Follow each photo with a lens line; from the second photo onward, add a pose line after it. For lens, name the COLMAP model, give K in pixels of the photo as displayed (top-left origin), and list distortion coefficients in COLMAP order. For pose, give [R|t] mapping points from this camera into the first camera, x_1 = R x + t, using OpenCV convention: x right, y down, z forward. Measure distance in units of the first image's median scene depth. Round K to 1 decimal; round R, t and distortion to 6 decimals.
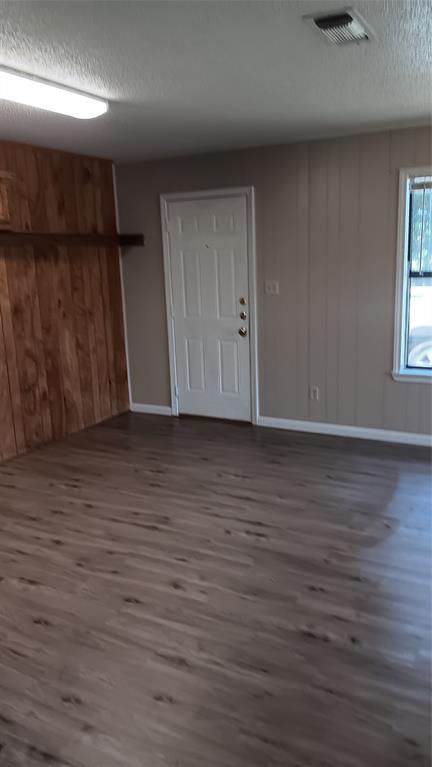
lens RADIAL K [[587.7, 0, 216.5], [0, 587.7, 392.9], [0, 0, 1]] dist [0.079172, -0.206981]
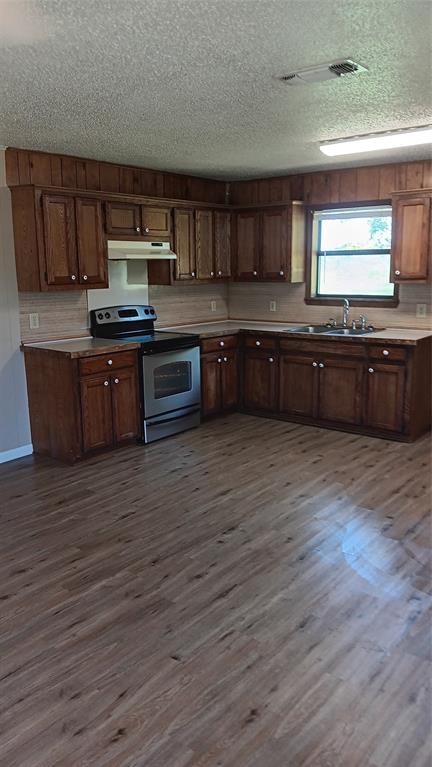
lens RADIAL K [[587.7, 0, 216.5], [0, 587.7, 392.9], [0, 0, 1]] dist [0.079172, -0.206981]
pose [[-0.164355, 0.252526, -0.953529, 1.221255], [-0.210394, 0.935455, 0.284004, -0.258418], [0.963702, 0.247295, -0.100616, 0.853408]]
